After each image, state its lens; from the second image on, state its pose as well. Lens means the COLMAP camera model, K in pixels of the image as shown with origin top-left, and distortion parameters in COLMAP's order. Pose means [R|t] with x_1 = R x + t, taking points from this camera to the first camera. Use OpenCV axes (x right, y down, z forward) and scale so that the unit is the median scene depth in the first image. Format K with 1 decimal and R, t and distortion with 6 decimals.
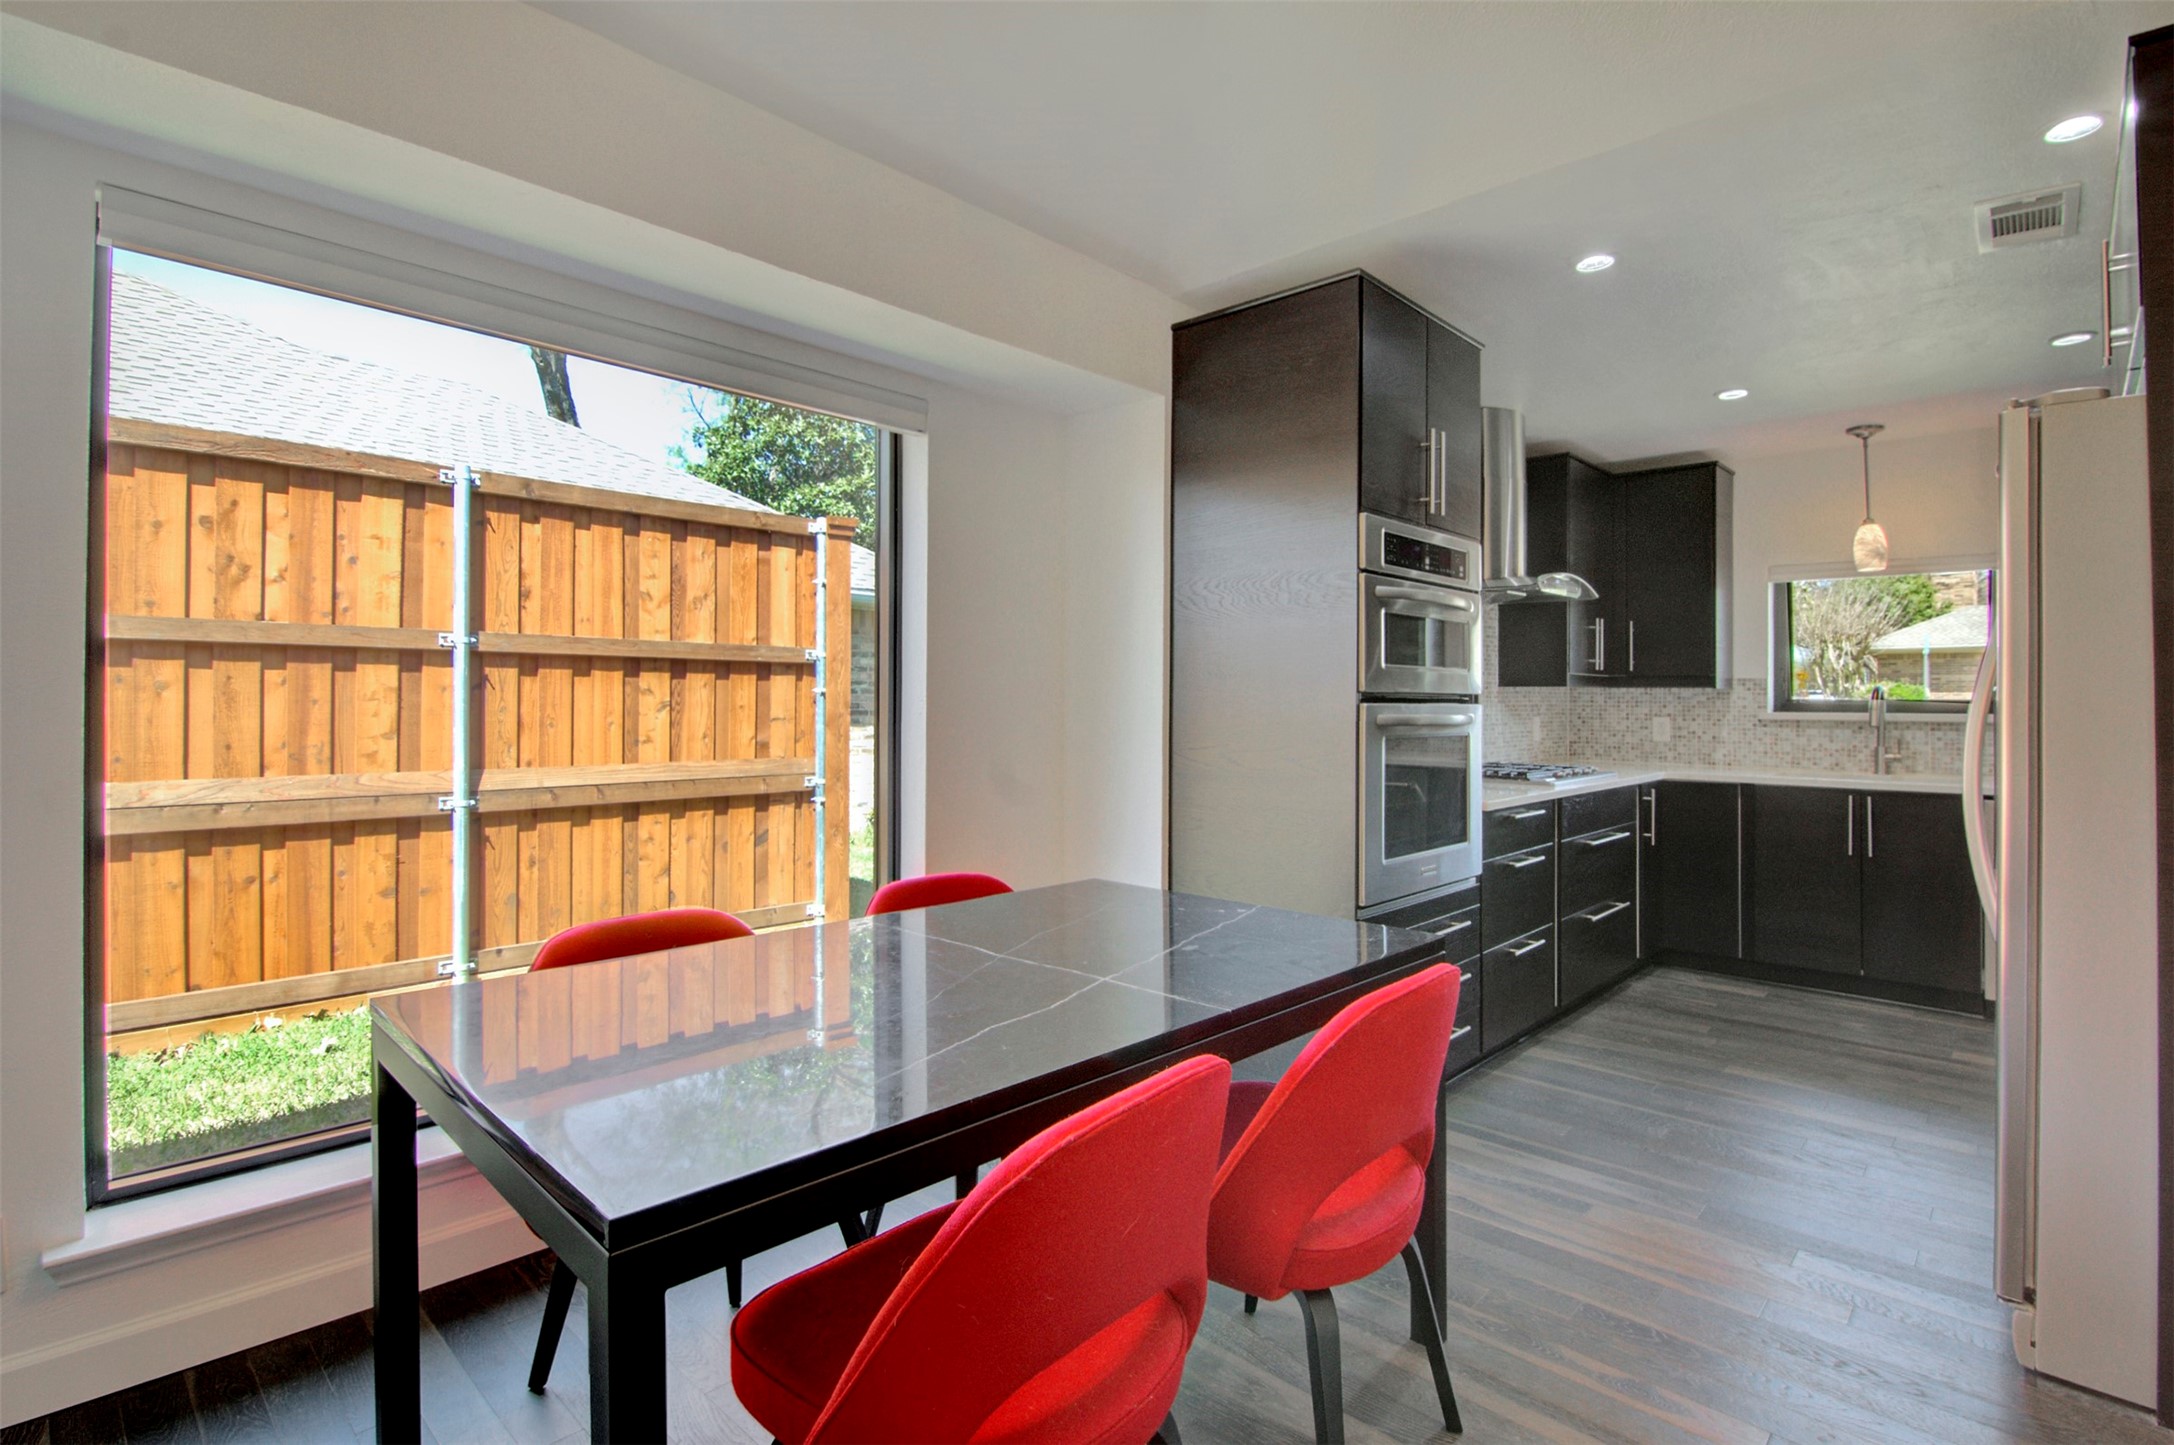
lens RADIAL K [[1031.6, 0, 1122.6], [0, 1031.6, 680.3], [0, 0, 1]] dist [-0.001344, -0.010487]
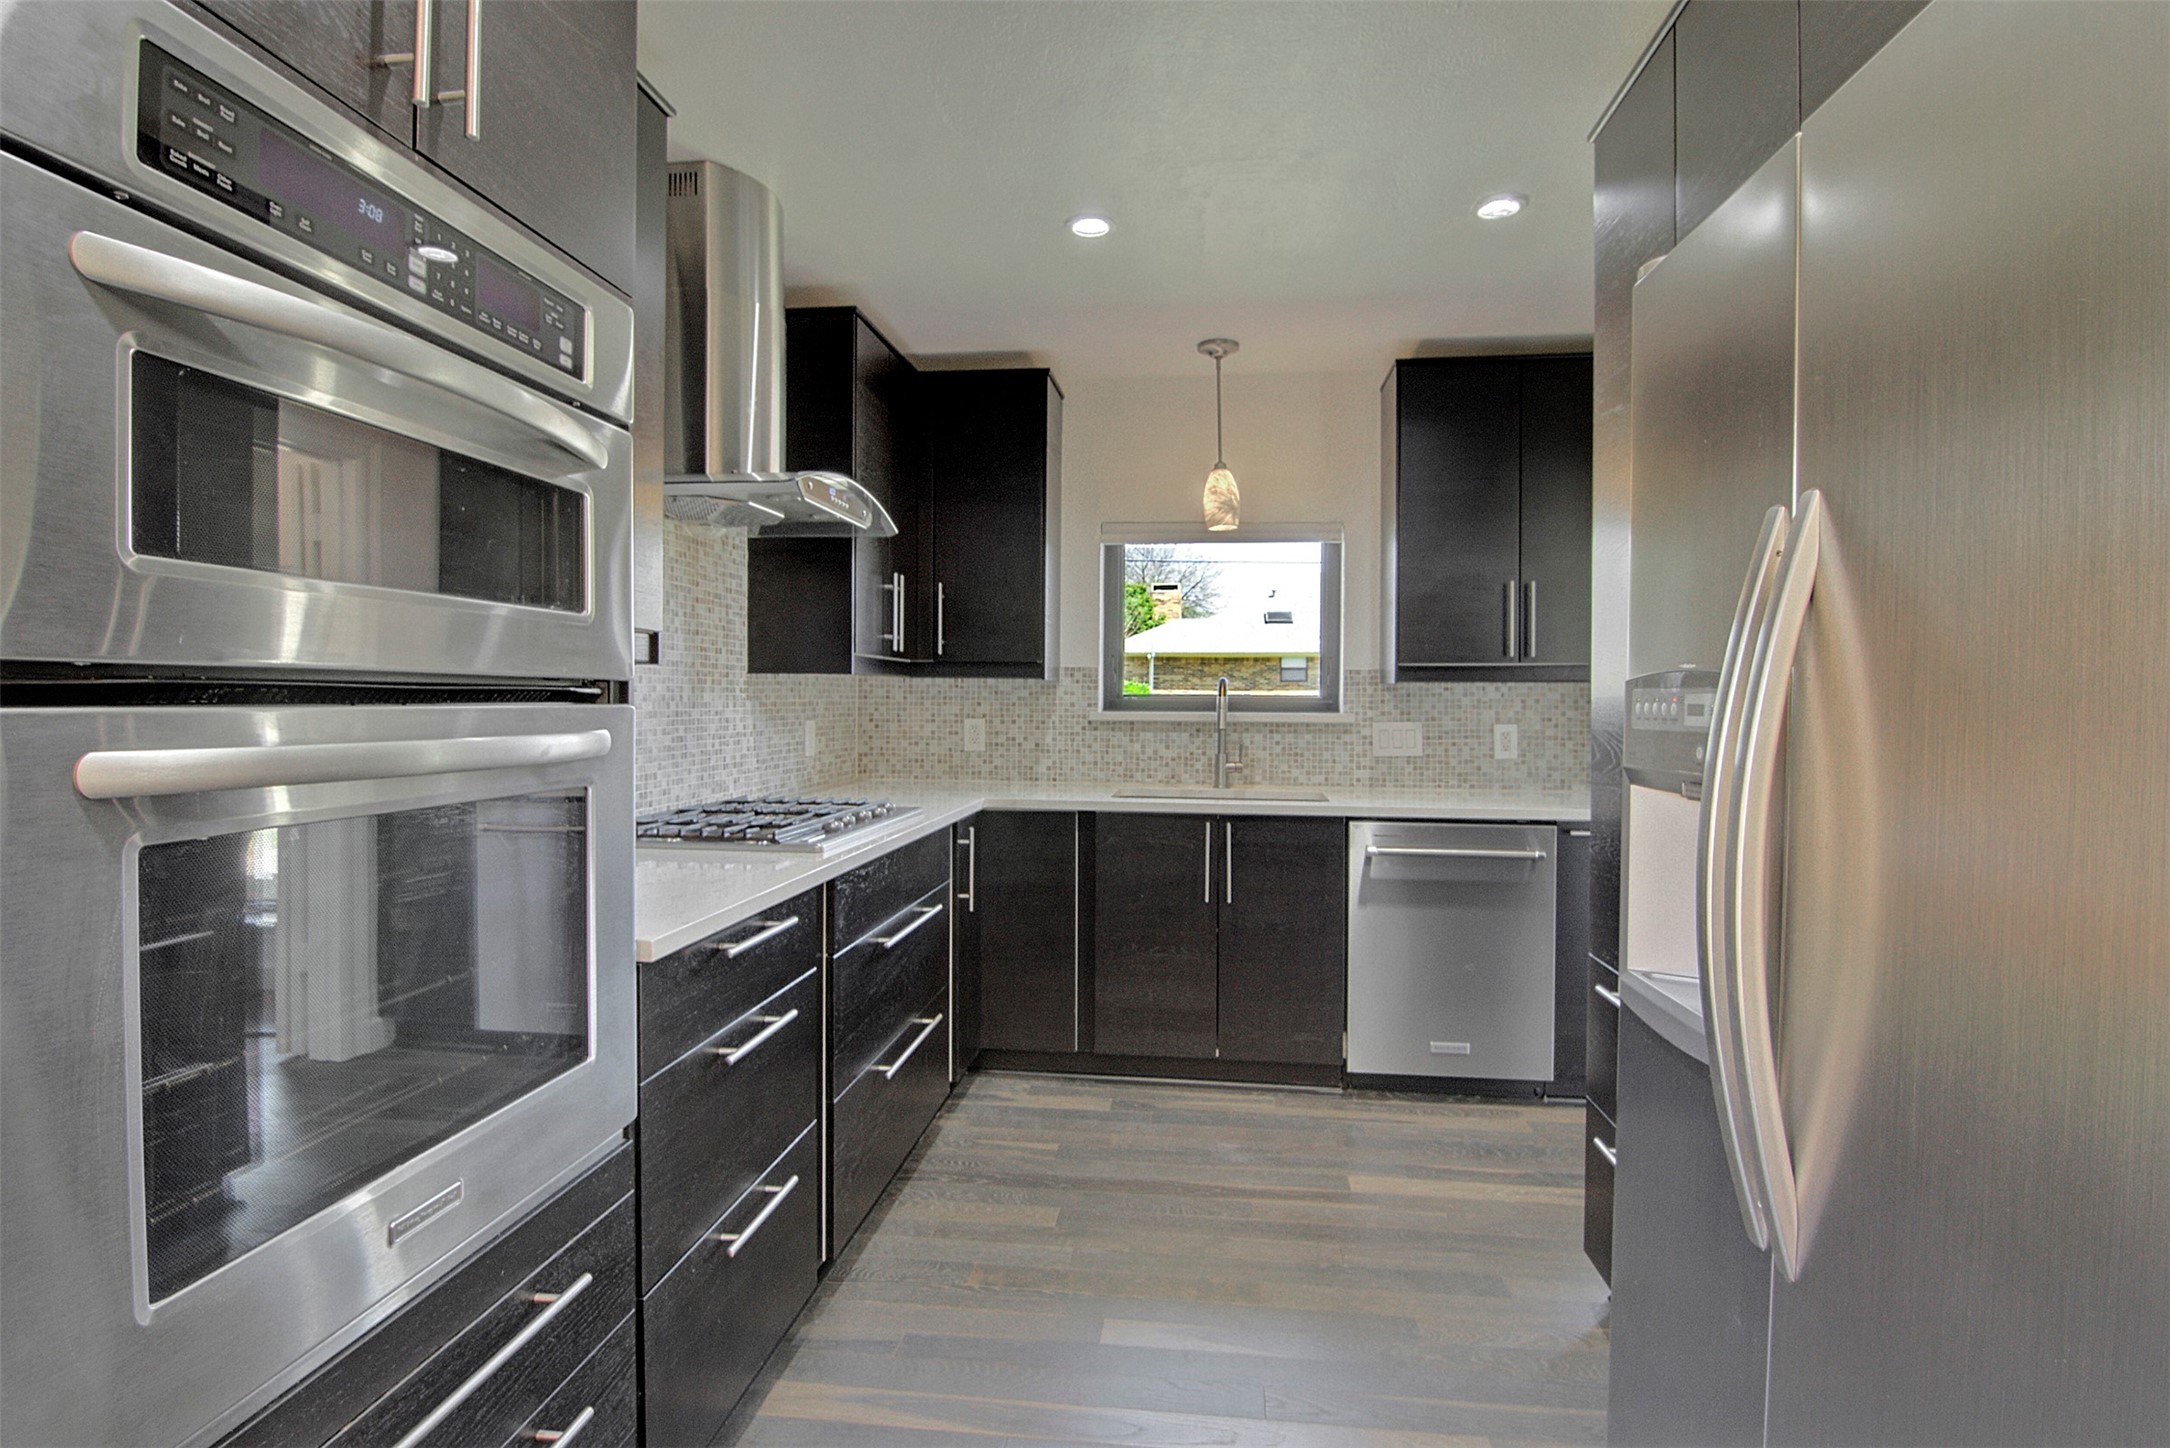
lens RADIAL K [[1037.6, 0, 1085.0], [0, 1037.6, 724.0], [0, 0, 1]] dist [-0.000515, -0.000232]
pose [[0.816581, -0.014038, 0.577060, 0.177060], [-0.012717, 0.999024, 0.042298, 0.008047], [-0.577091, -0.041878, 0.815606, 0.389102]]
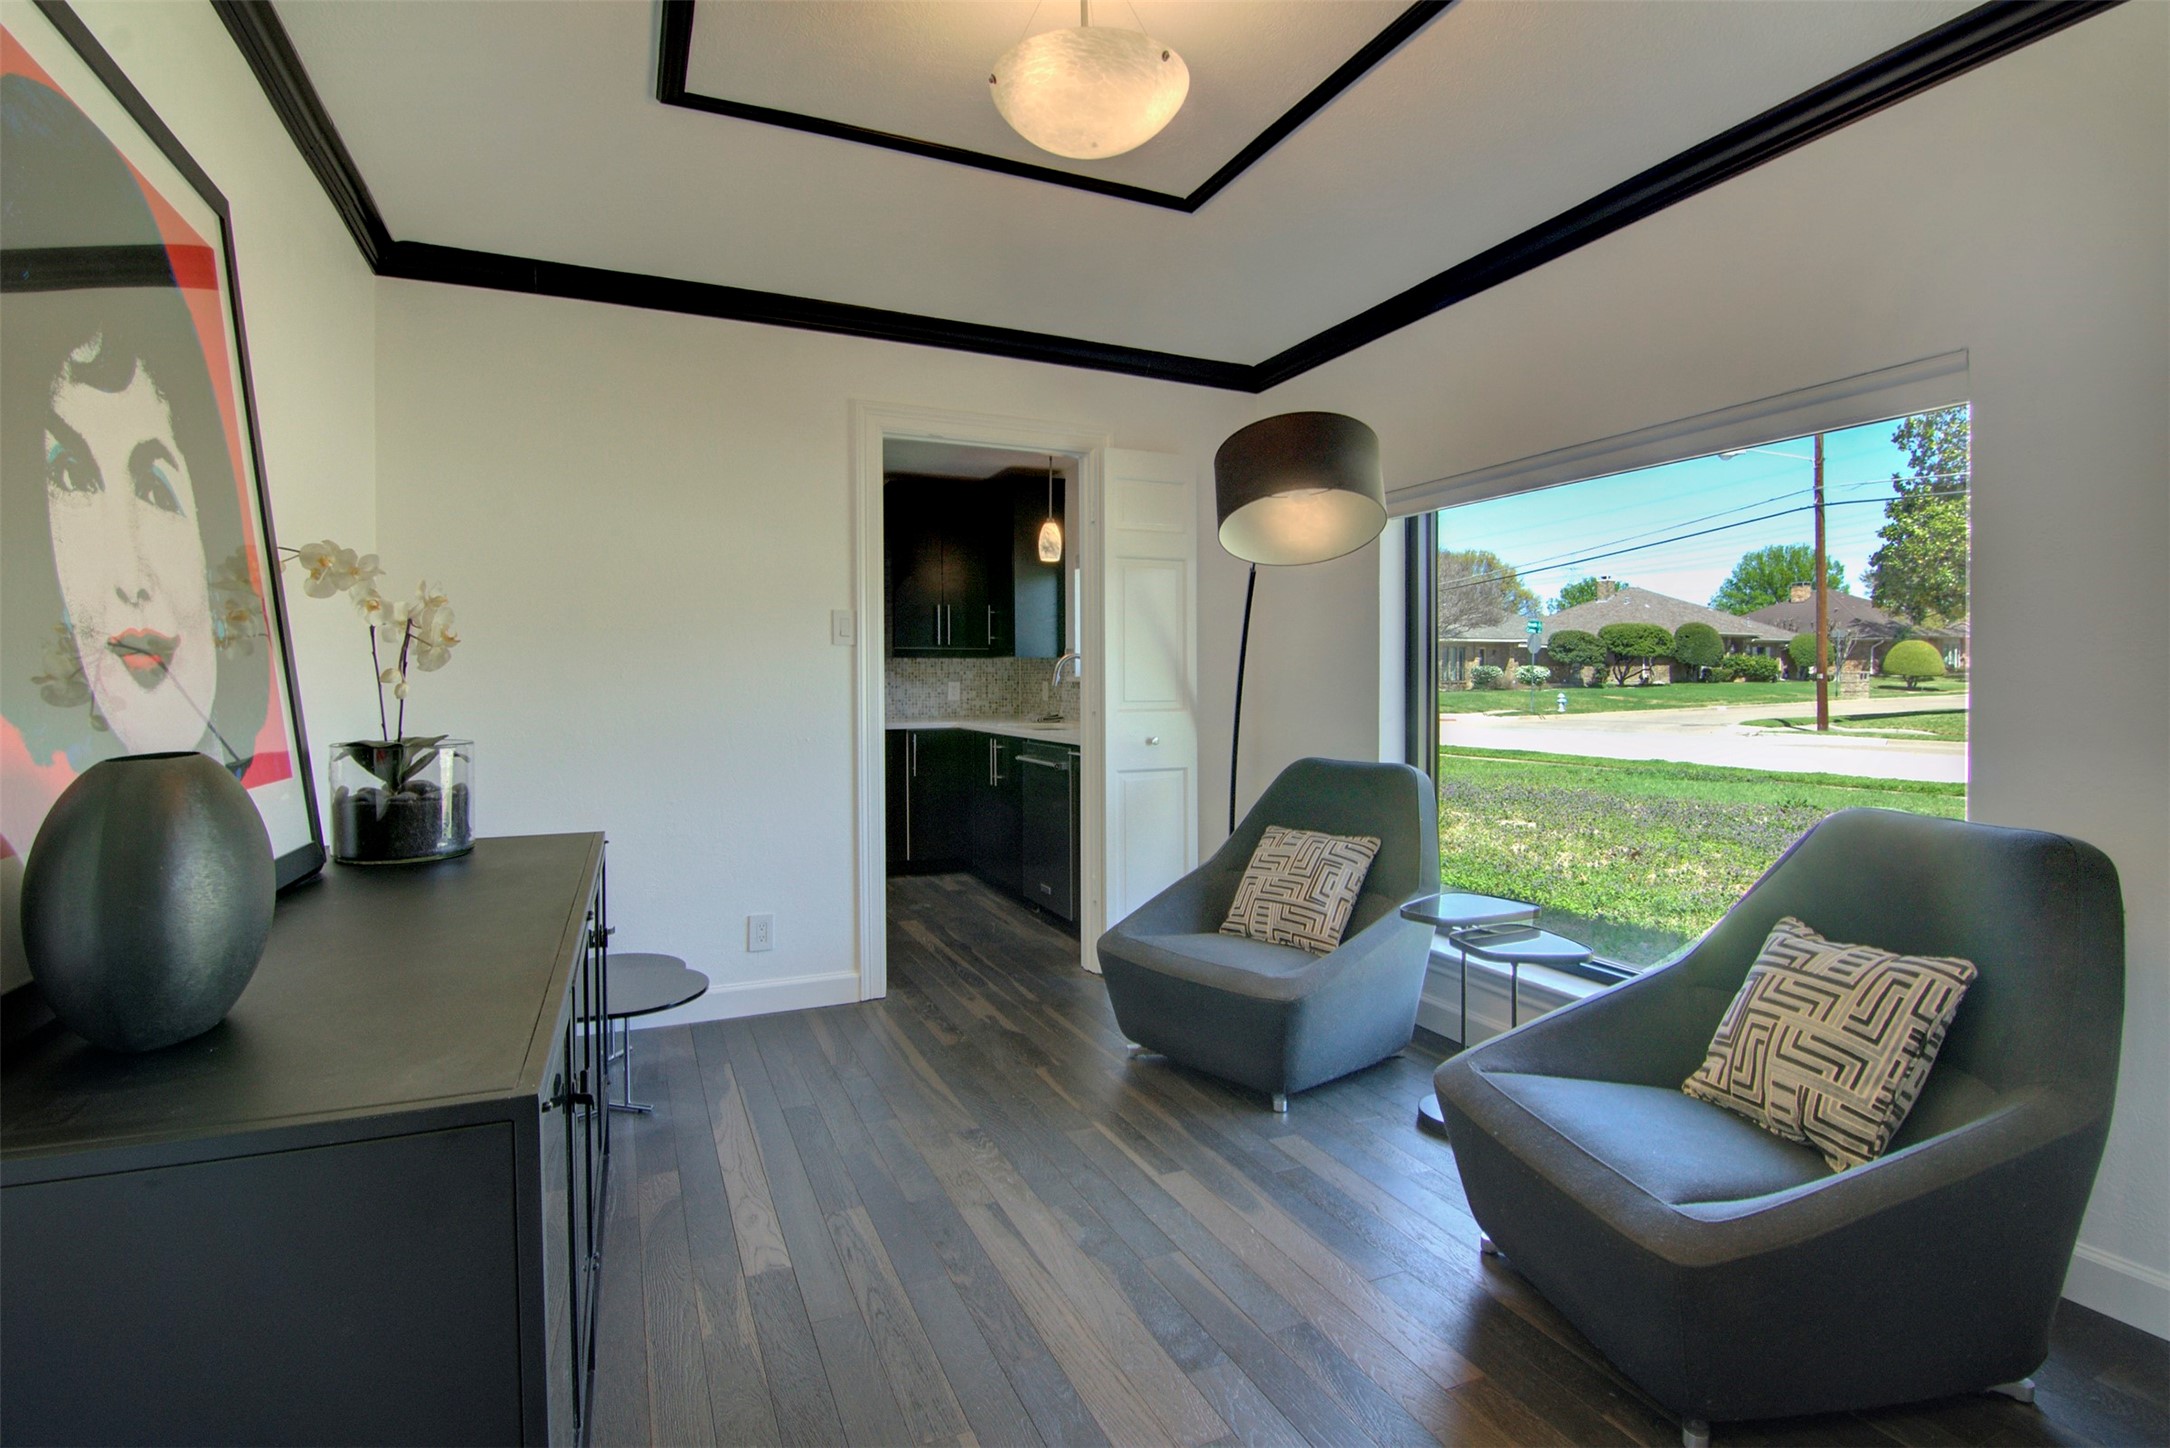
lens RADIAL K [[1033.0, 0, 1084.1], [0, 1033.0, 705.0], [0, 0, 1]] dist [-0.016414, -0.009369]
pose [[0.922608, 0.001979, -0.385733, 1.172685], [0.014095, 0.999146, 0.038840, 0.018755], [0.385481, -0.041271, 0.921792, -0.136010]]
